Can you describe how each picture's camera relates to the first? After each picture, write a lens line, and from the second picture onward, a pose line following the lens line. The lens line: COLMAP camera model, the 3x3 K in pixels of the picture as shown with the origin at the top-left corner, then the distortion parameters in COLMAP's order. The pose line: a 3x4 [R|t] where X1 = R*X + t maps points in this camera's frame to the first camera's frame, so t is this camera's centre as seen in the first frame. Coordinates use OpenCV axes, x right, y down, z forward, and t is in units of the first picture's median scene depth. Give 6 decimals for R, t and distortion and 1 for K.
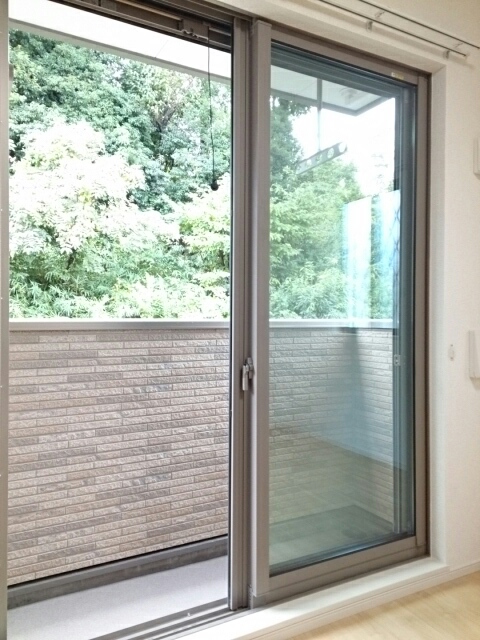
lens RADIAL K [[504.5, 0, 239.1], [0, 504.5, 320.6], [0, 0, 1]] dist [0.044940, -0.000115]
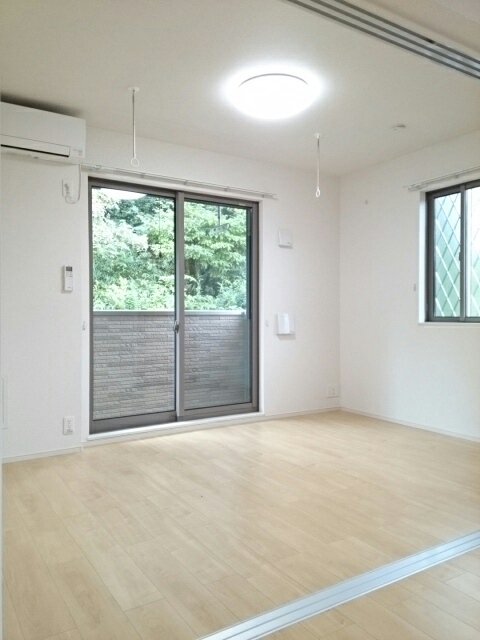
lens RADIAL K [[504.5, 0, 240.7], [0, 504.5, 317.5], [0, 0, 1]] dist [0.044940, -0.000115]
pose [[0.997986, -0.007001, 0.063054, 0.027025], [0.006893, 0.999974, 0.001924, 0.005718], [-0.063066, -0.001486, 0.998008, -0.229073]]
